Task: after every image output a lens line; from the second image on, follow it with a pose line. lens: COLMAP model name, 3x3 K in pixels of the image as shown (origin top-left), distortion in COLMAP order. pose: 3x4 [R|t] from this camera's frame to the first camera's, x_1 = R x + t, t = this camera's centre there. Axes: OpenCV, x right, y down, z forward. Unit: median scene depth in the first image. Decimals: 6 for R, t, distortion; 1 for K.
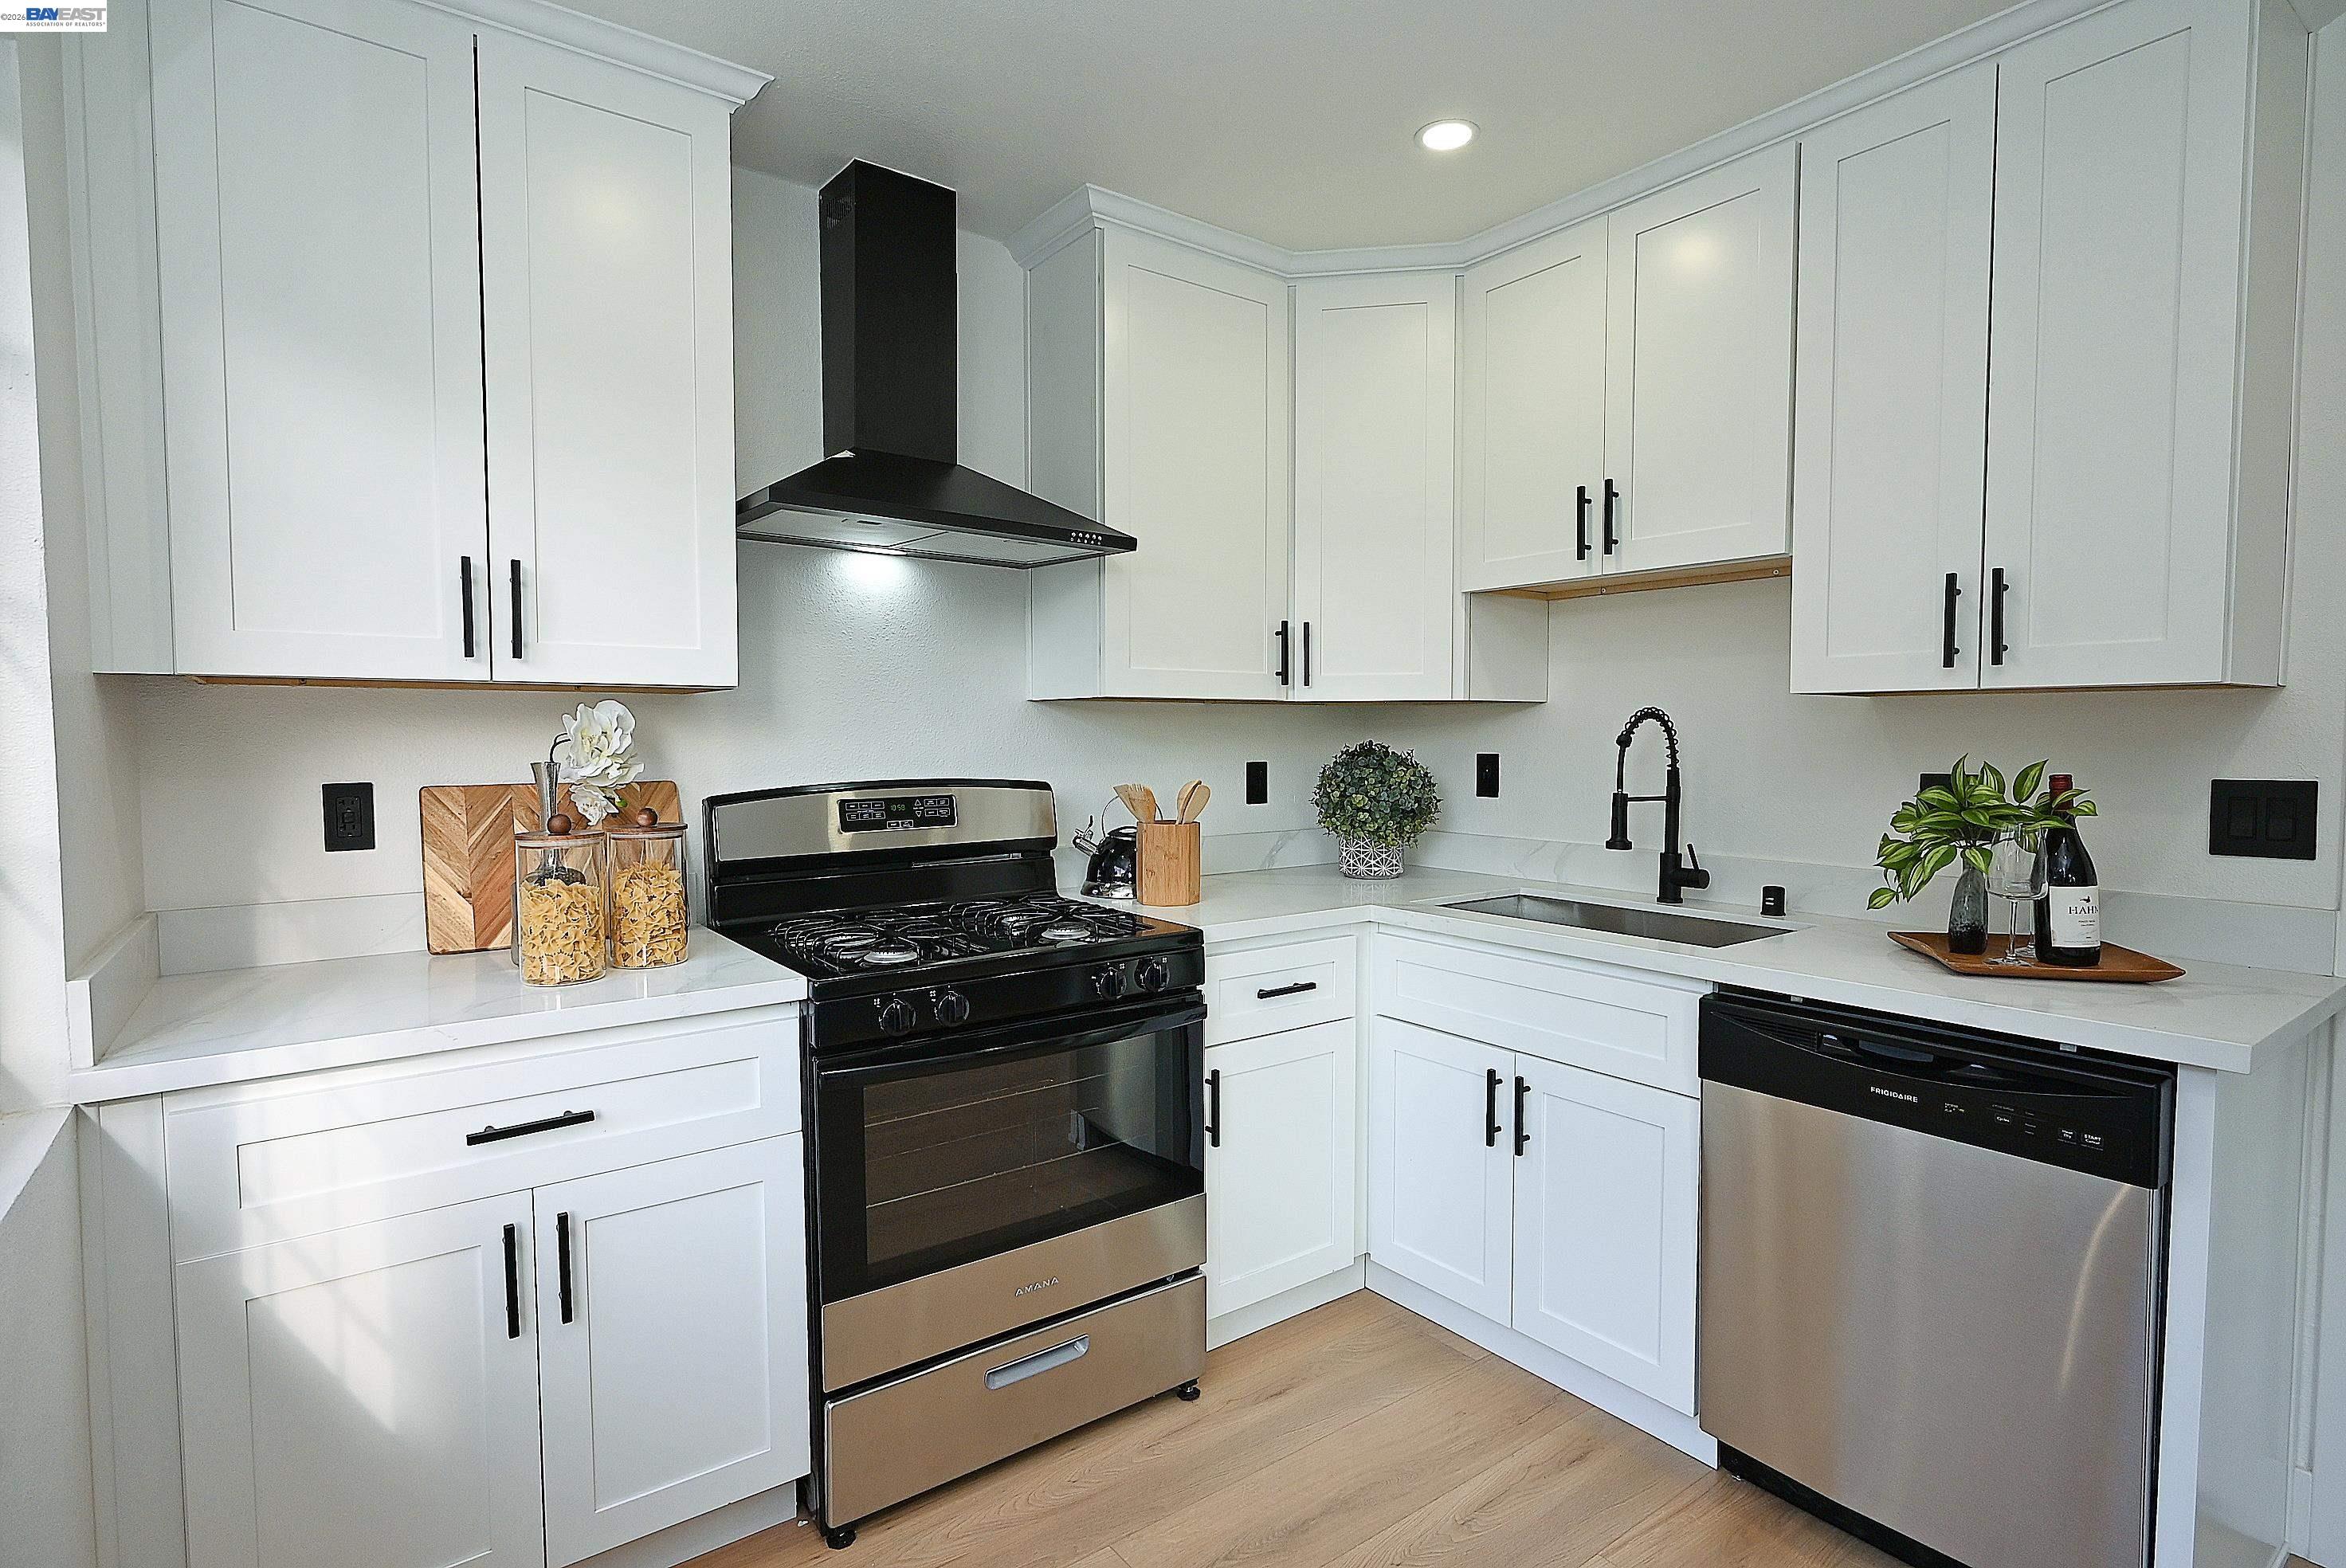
lens RADIAL K [[1155.4, 0, 1171.7], [0, 1155.4, 784.8], [0, 0, 1]] dist [-0.009823, 0.006215]
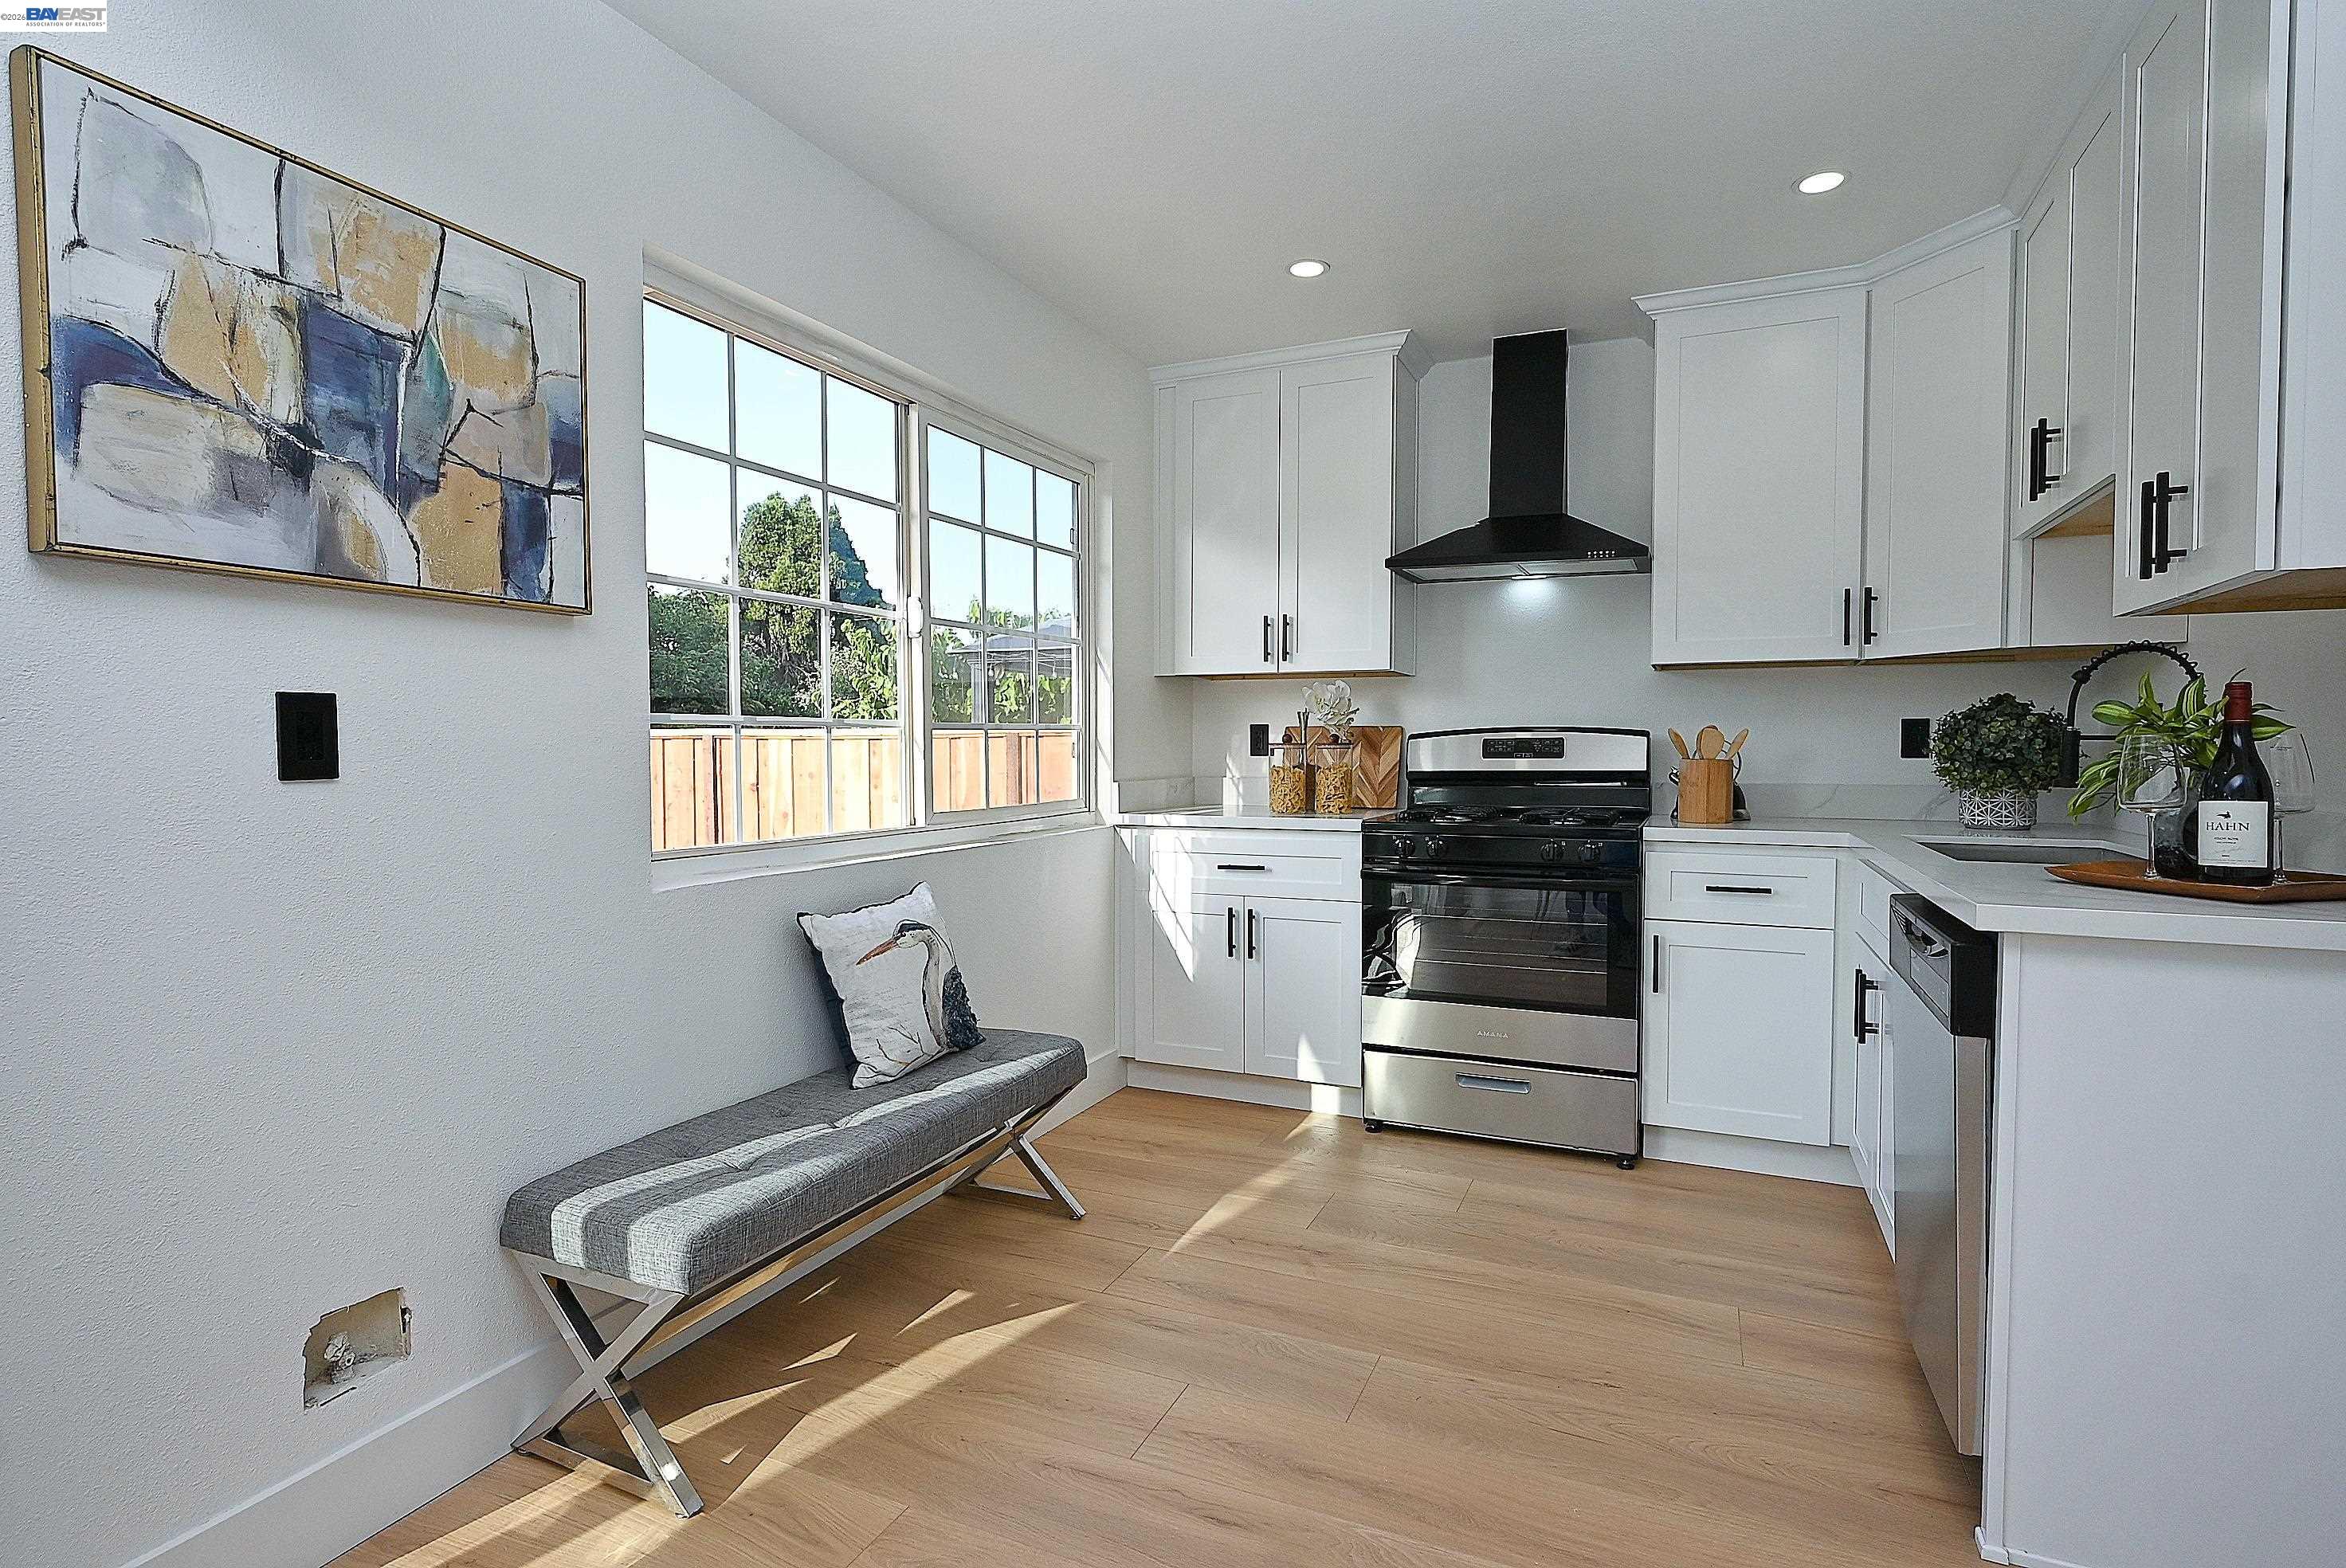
lens RADIAL K [[1155.4, 0, 1171.7], [0, 1155.4, 784.8], [0, 0, 1]] dist [-0.009823, 0.006215]
pose [[0.480698, 0.031393, -0.876324, 0.963278], [-0.040647, 0.999082, 0.013495, 0.077862], [0.875944, 0.029133, 0.481533, -0.154511]]
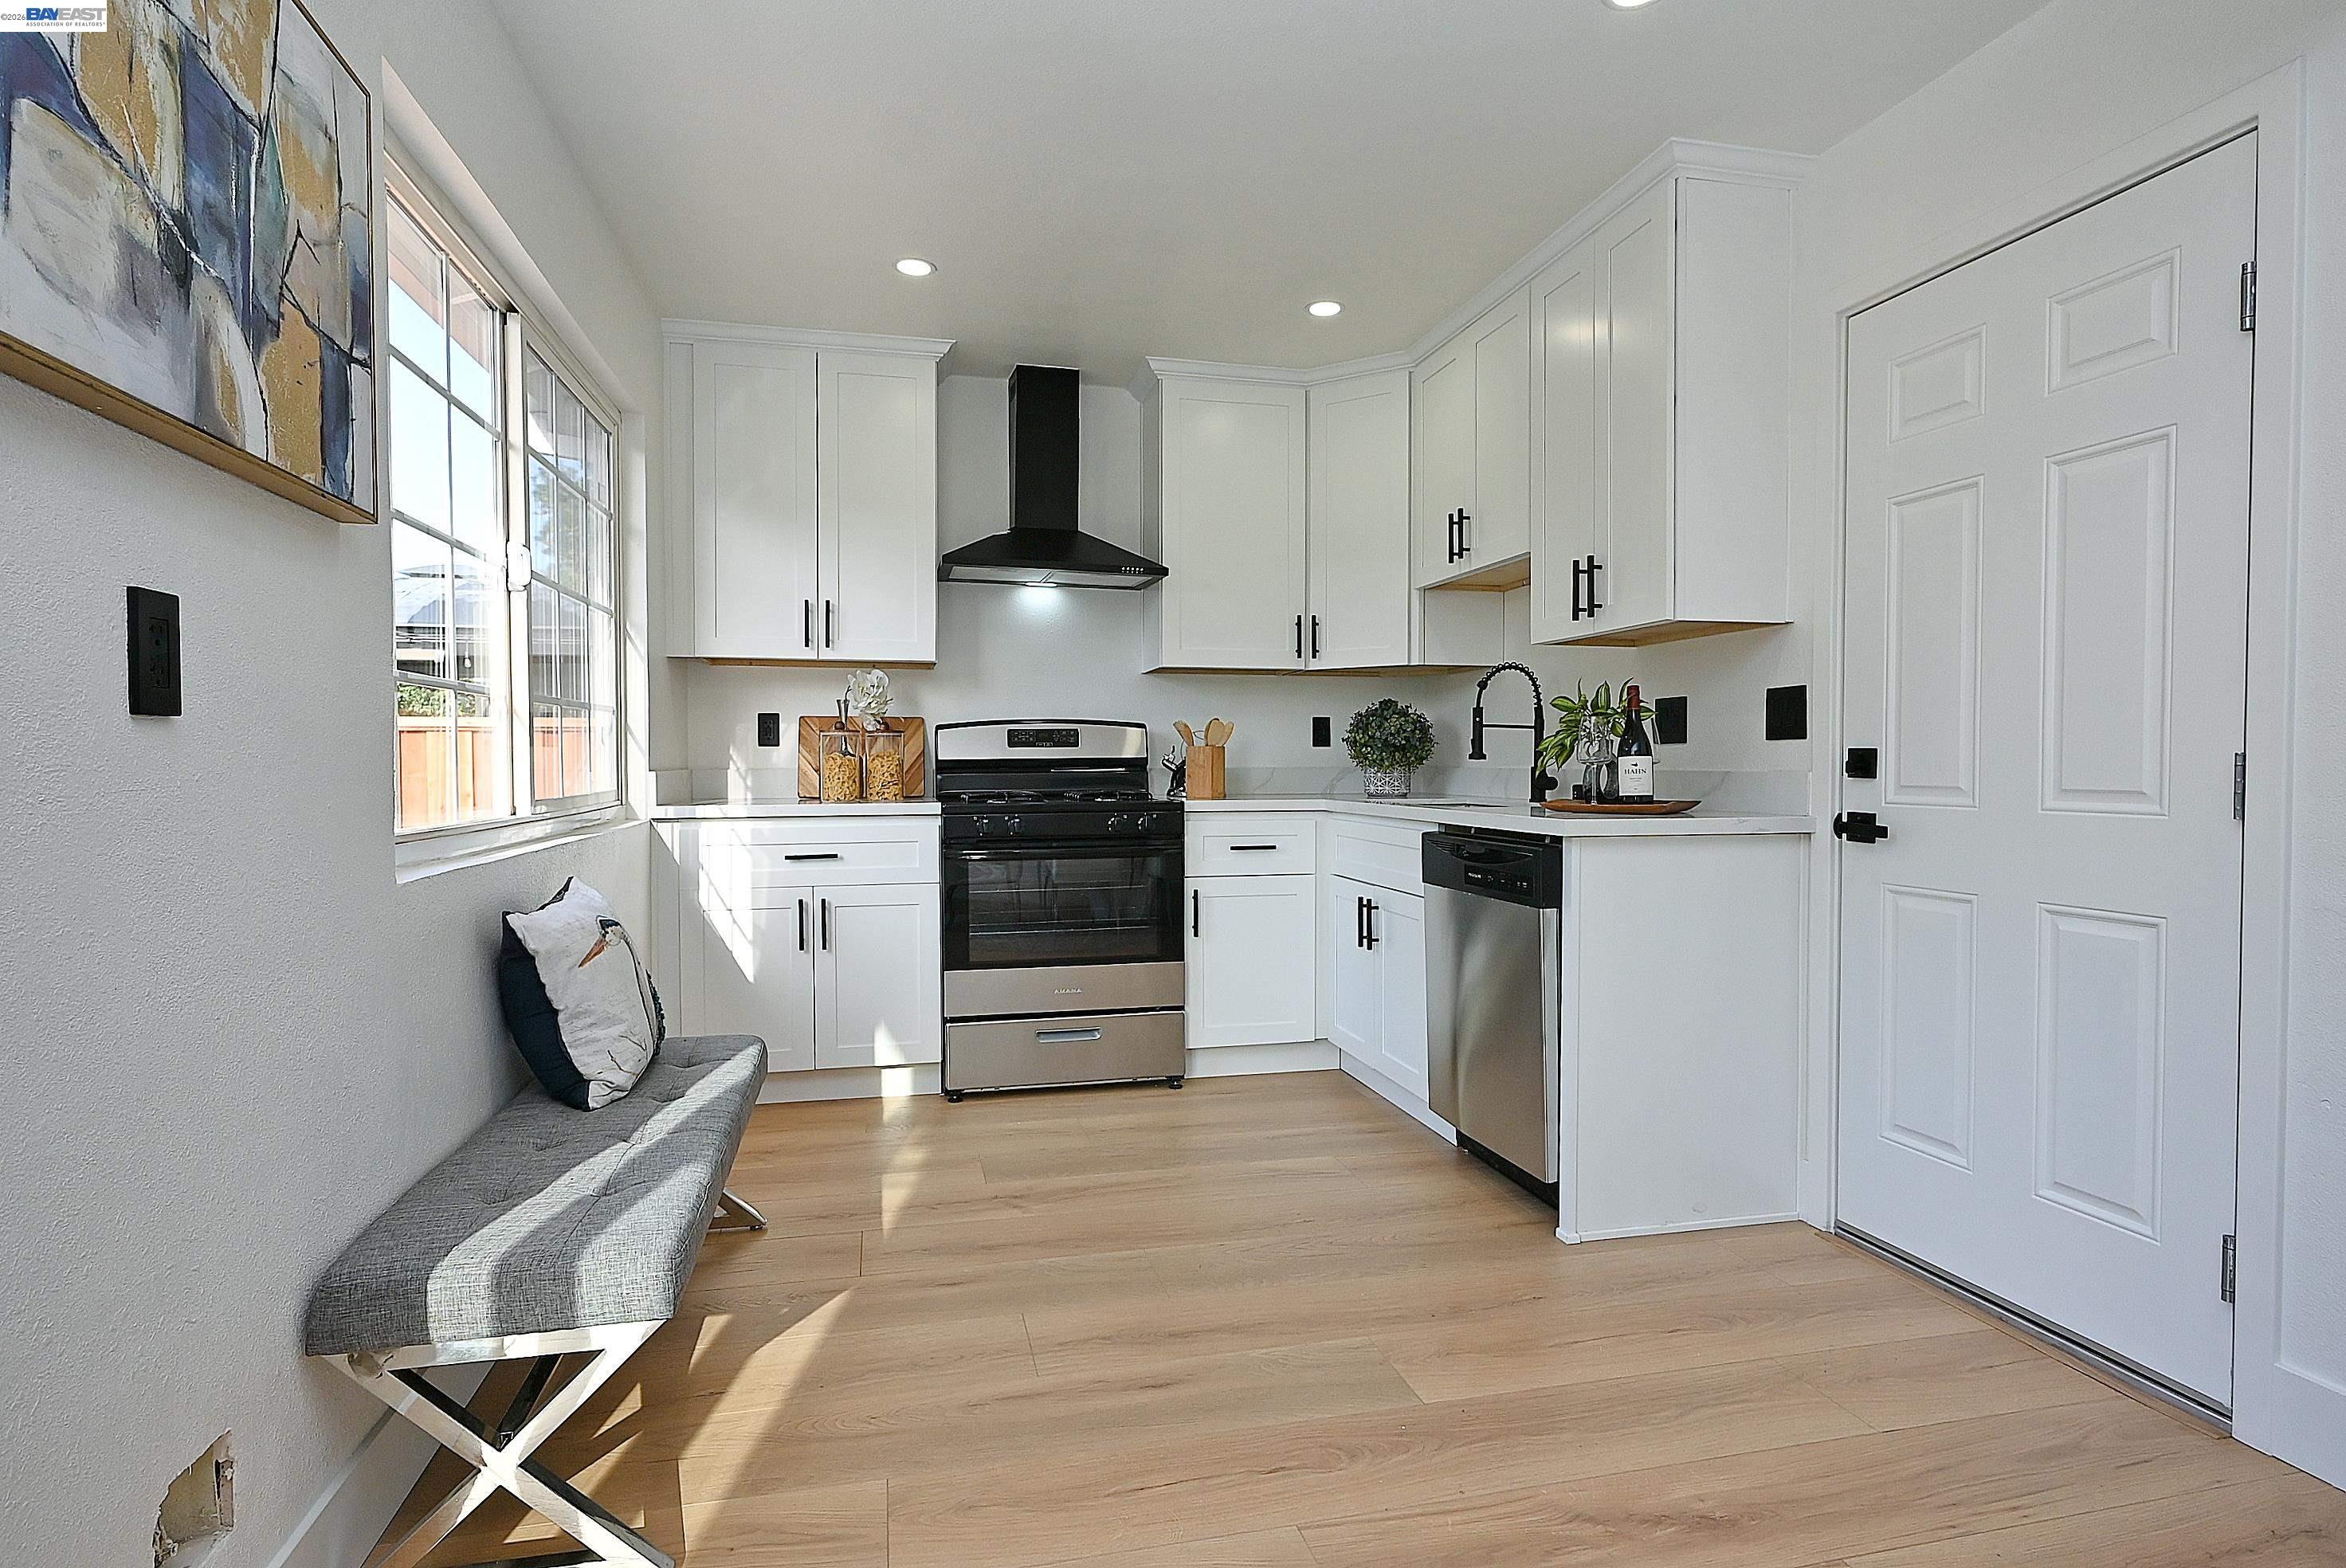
lens RADIAL K [[1193.4, 0, 1173.0], [0, 1193.4, 784.0], [0, 0, 1]] dist [-0.005698, 0.001571]
pose [[0.918429, 0.007901, -0.395507, 0.690068], [-0.018327, 0.999577, -0.022592, 0.139680], [0.395161, 0.027997, 0.918185, -0.579745]]
